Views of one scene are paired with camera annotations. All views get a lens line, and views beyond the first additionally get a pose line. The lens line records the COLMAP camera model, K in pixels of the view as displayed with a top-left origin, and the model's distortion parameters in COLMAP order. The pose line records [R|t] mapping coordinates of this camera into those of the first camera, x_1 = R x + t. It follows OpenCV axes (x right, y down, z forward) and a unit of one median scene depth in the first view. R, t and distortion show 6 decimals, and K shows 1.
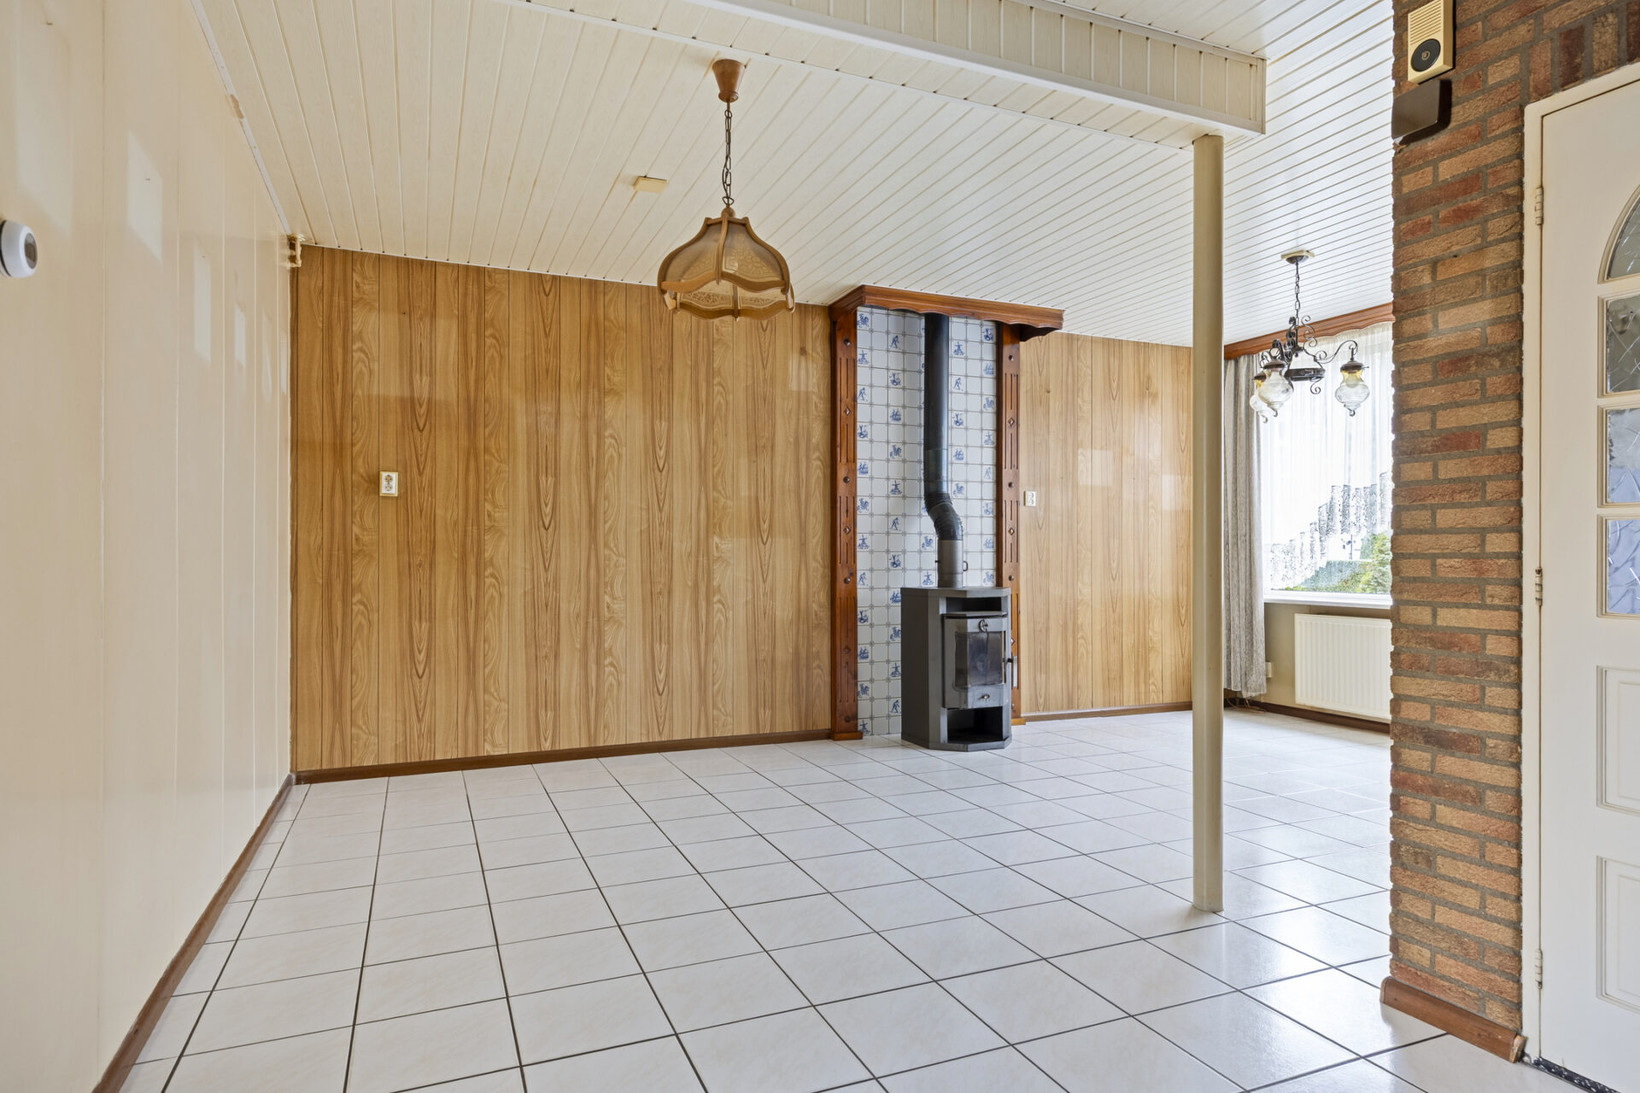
lens RADIAL K [[912.4, 0, 821.6], [0, 912.4, 555.4], [0, 0, 1]] dist [0.000853, 0.001211]
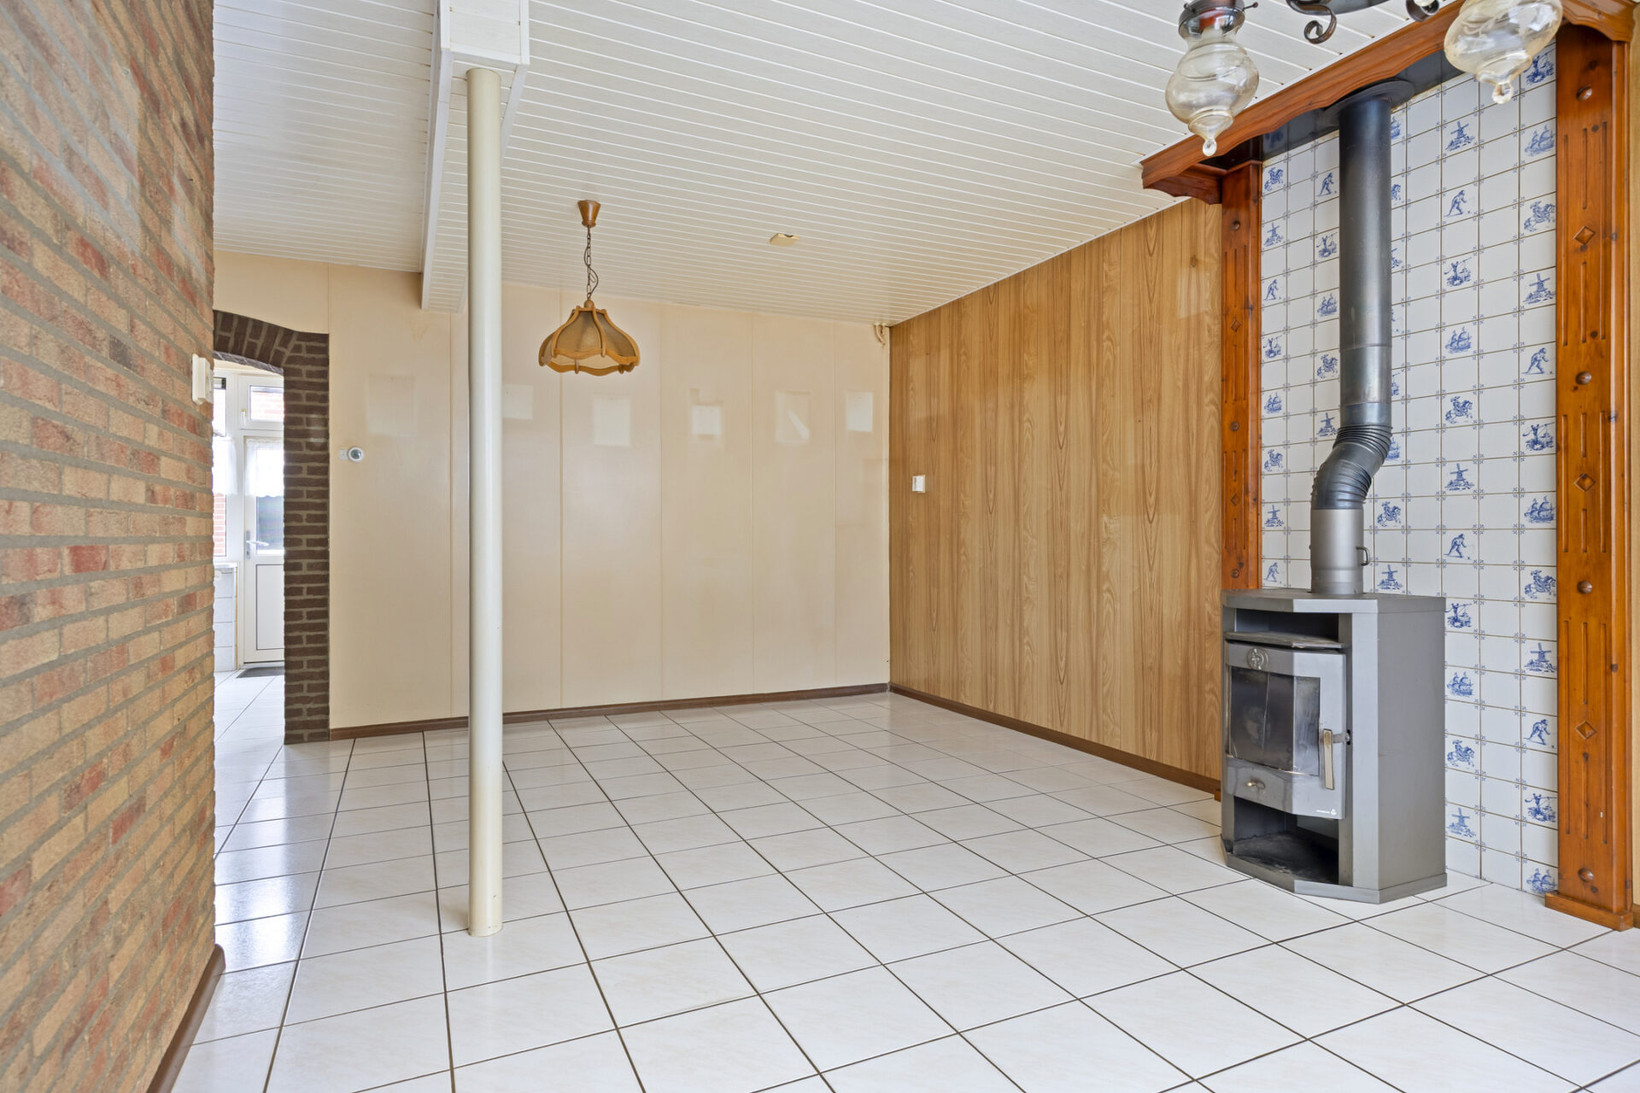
lens RADIAL K [[879.8, 0, 827.0], [0, 879.8, 537.2], [0, 0, 1]] dist [0.004599, 0.002524]
pose [[0.051896, 0.000059, -0.998653, 0.692271], [0.001131, 0.999999, 0.000118, 0.000029], [0.998652, -0.001135, 0.051895, 0.678275]]
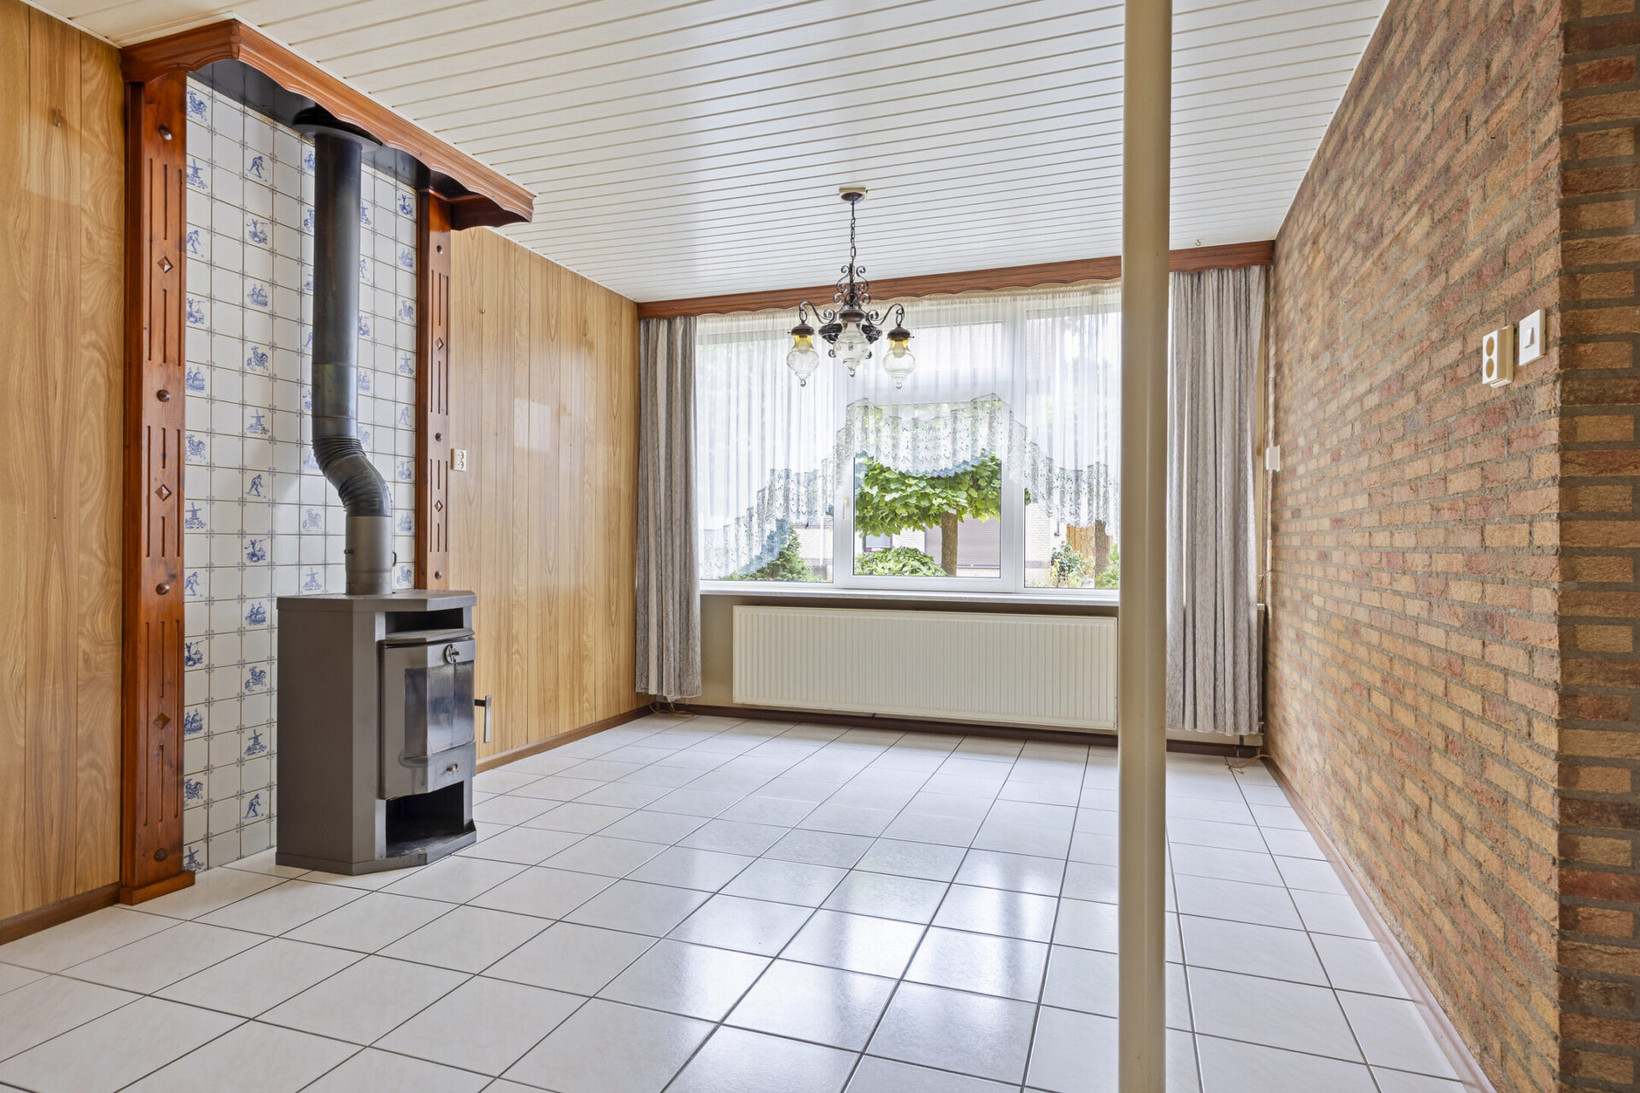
lens RADIAL K [[879.8, 0, 806.9], [0, 879.8, 537.9], [0, 0, 1]] dist [0.004599, 0.002524]
pose [[0.678328, 0.006164, 0.734734, -0.096222], [-0.005204, 0.999980, -0.003584, -0.001760], [-0.734741, -0.001392, 0.678346, 0.397720]]
